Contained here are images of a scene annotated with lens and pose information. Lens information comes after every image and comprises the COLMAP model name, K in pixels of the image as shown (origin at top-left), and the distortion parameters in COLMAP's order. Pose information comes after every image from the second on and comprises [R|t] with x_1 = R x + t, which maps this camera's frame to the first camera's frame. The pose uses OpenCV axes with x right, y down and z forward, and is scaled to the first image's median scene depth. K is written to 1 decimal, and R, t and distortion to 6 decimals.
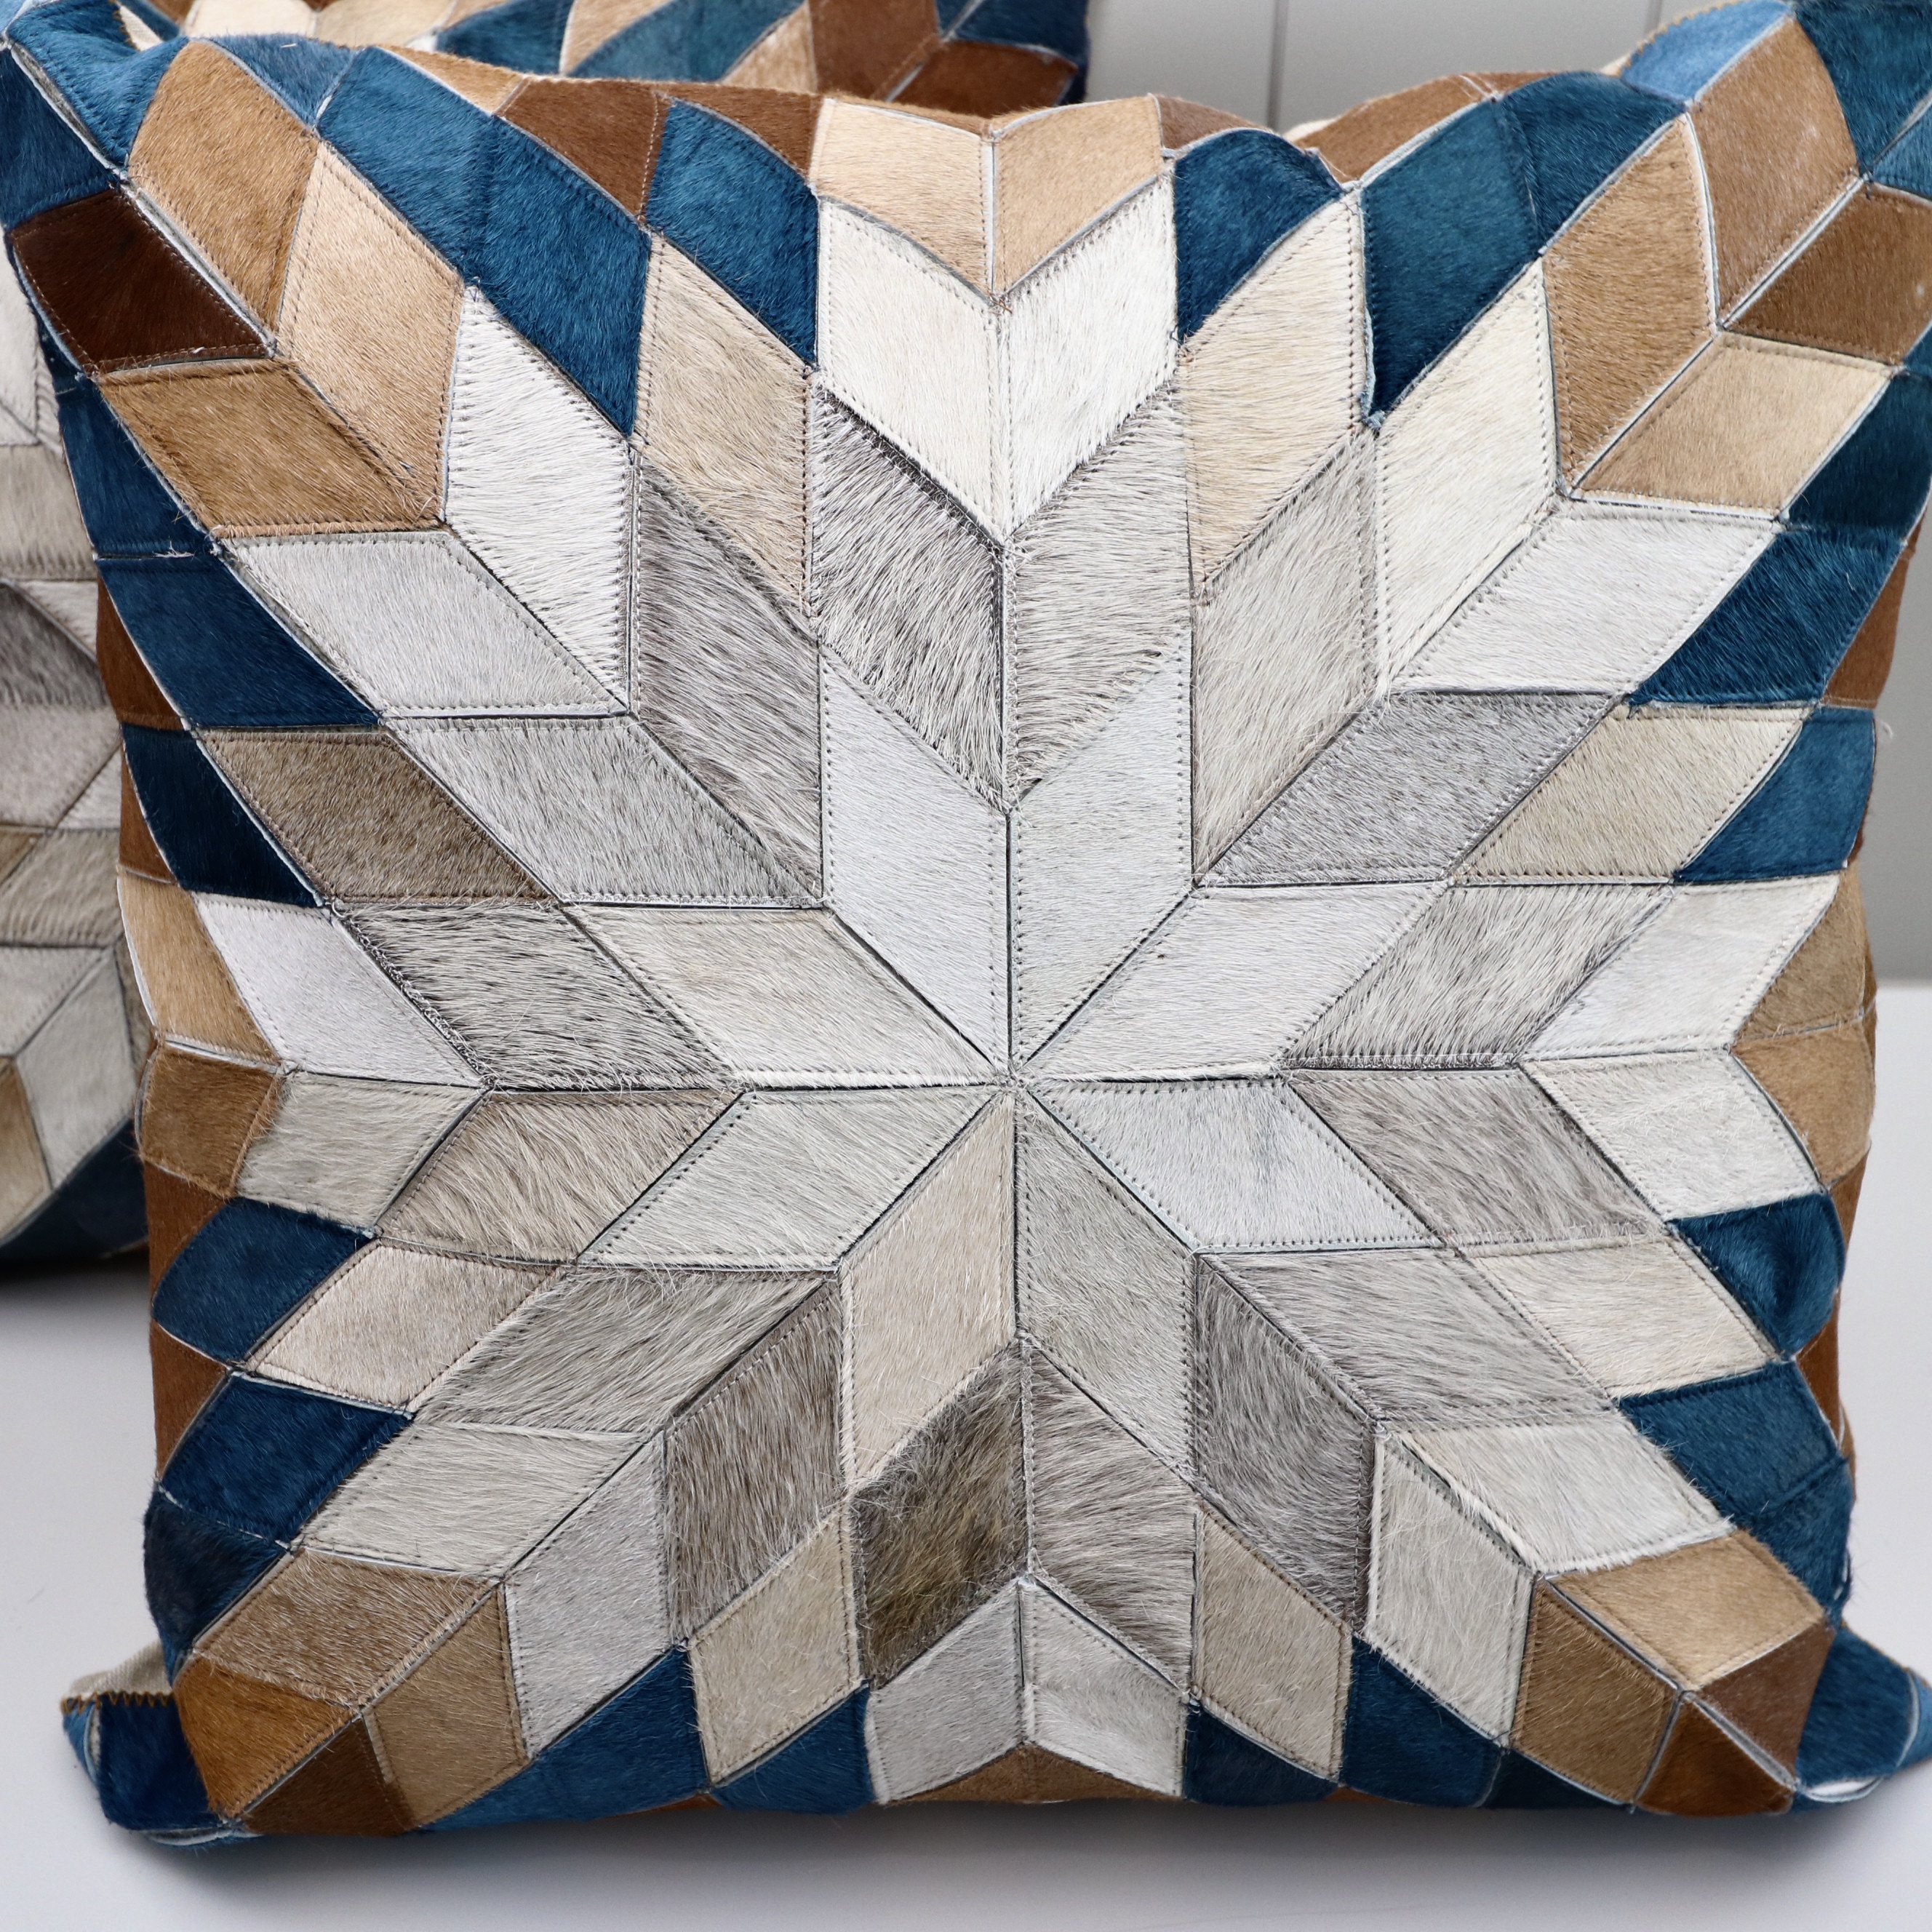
lens RADIAL K [[1813.2, 0, 966.0], [0, 1813.2, 966.0], [0, 0, 1]] dist [0.004482, -0.002311]
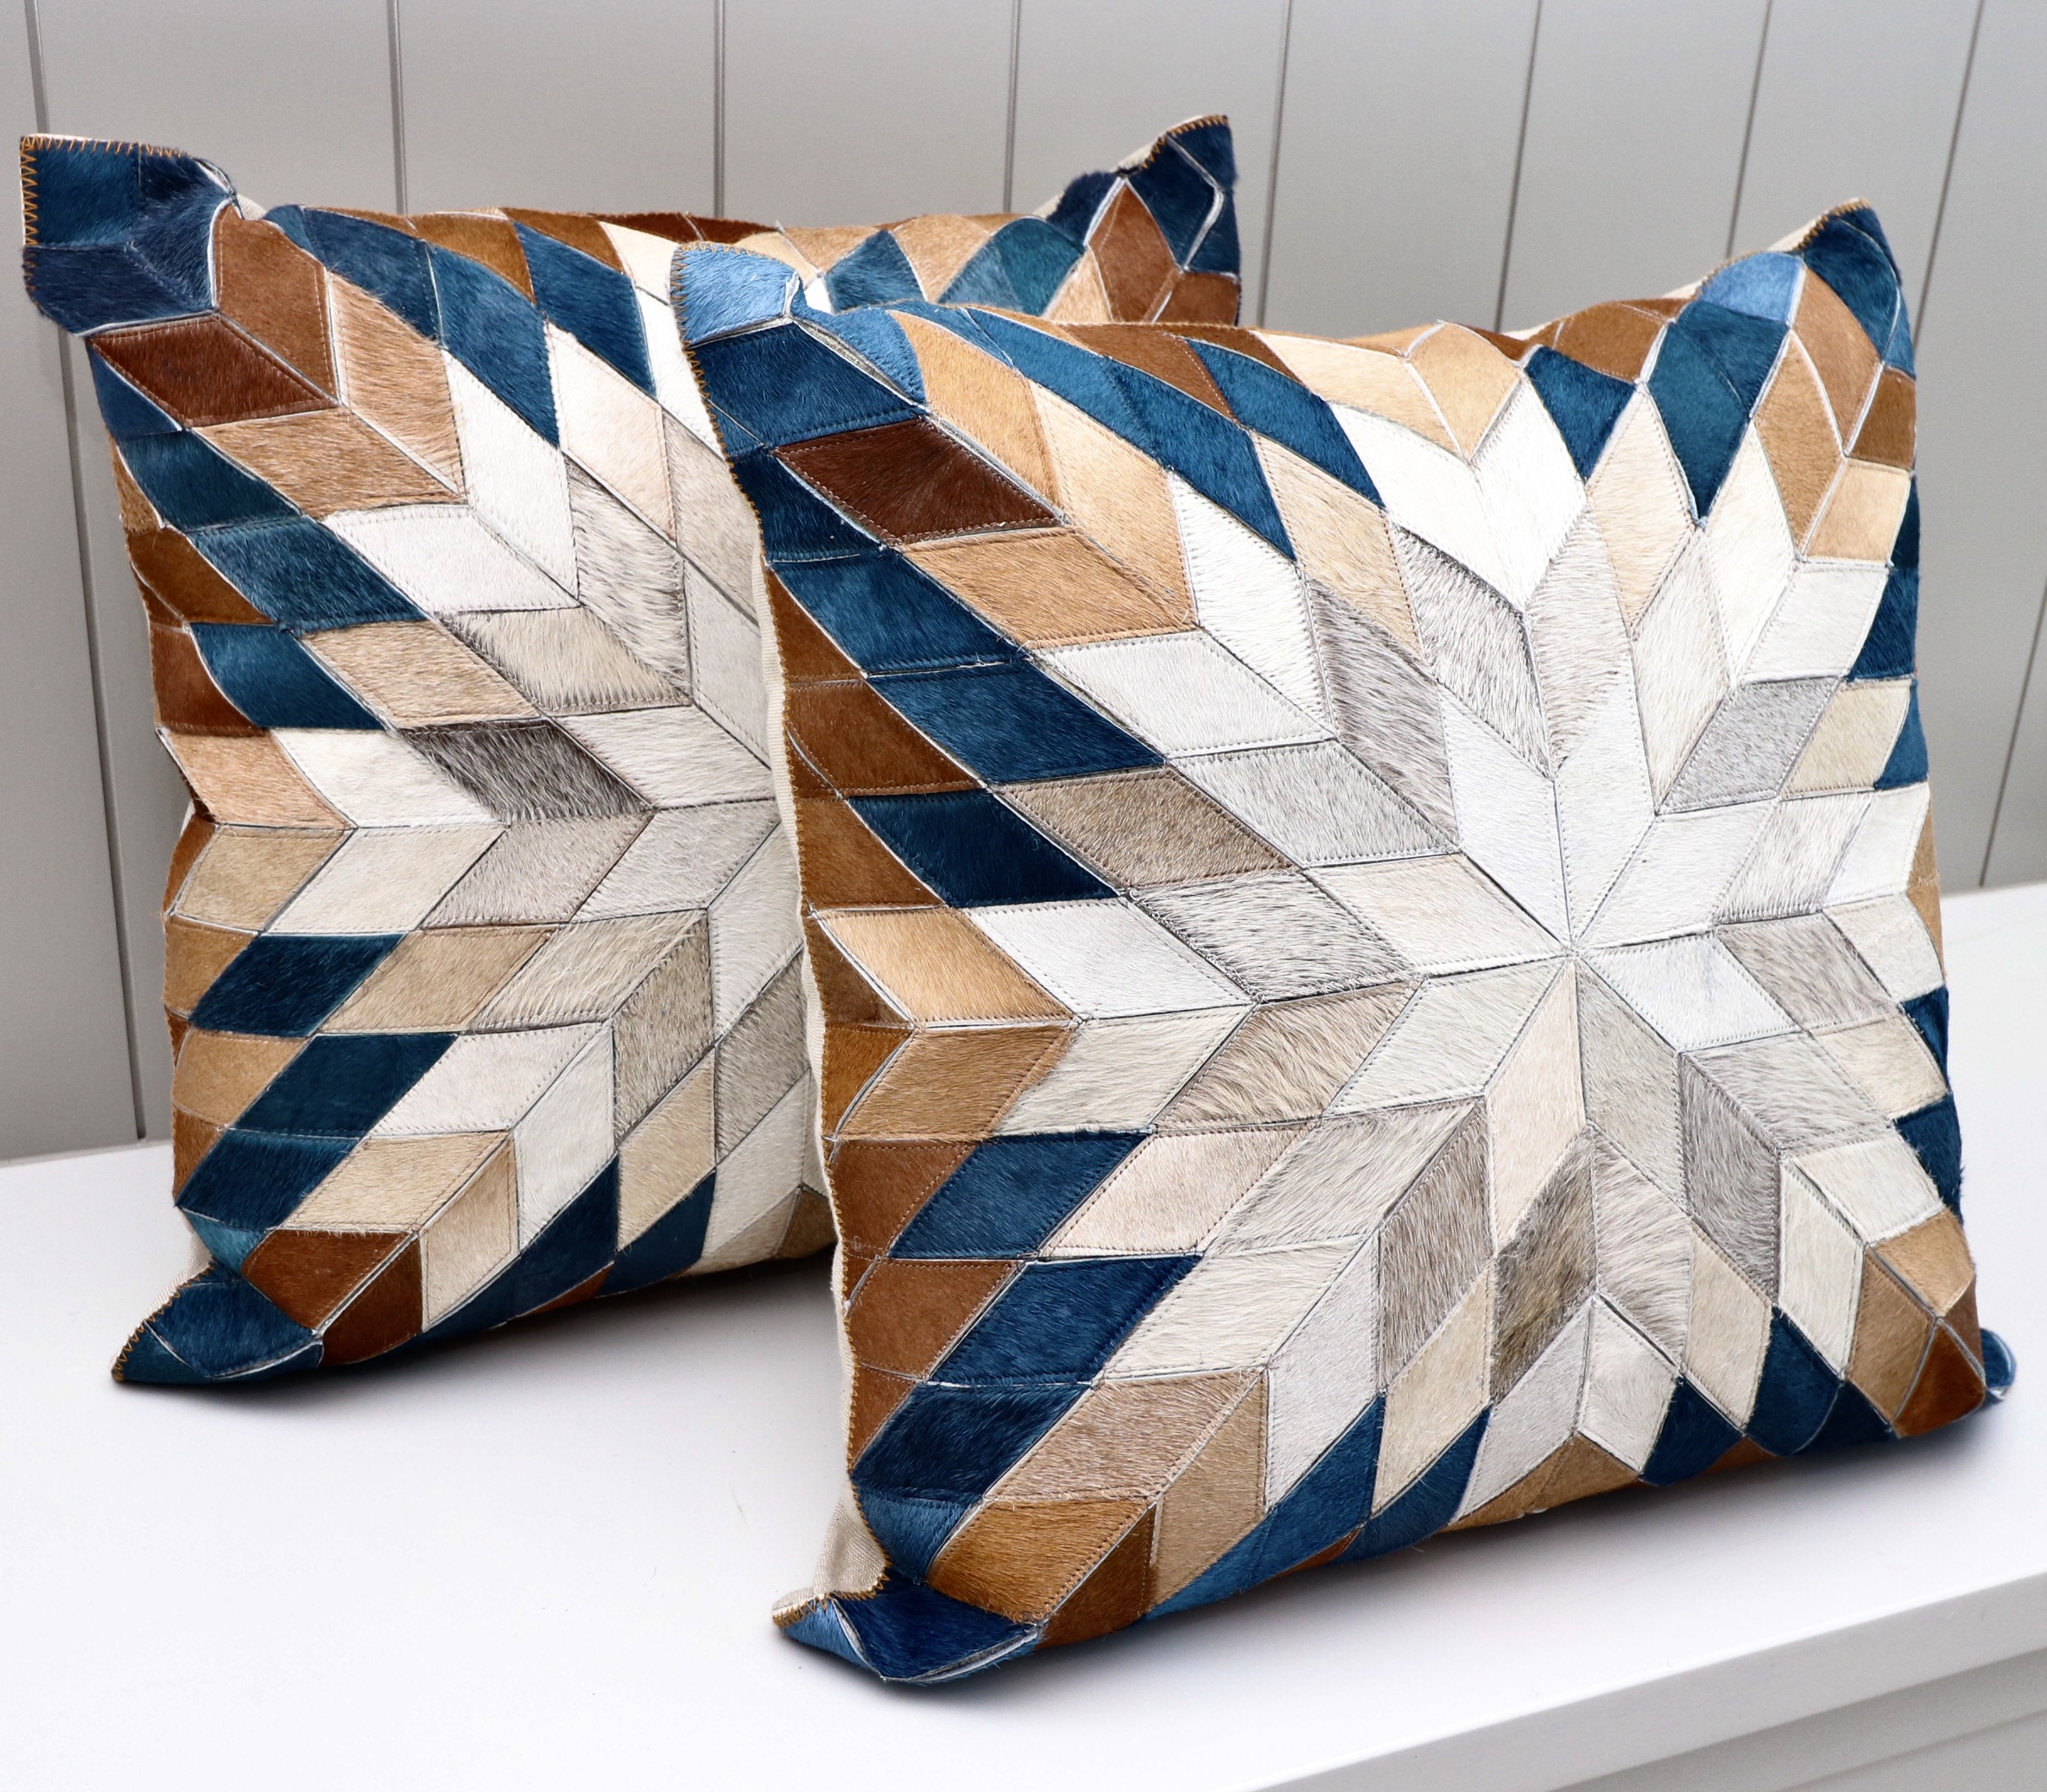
lens RADIAL K [[1928.4, 0, 1023.5], [0, 1928.4, 896.0], [0, 0, 1]] dist [0.006410, -0.006522]
pose [[0.949873, -0.115657, 0.290458, -0.869918], [0.145432, 0.985877, -0.083037, 0.082774], [-0.276752, 0.121117, 0.953278, -0.429444]]
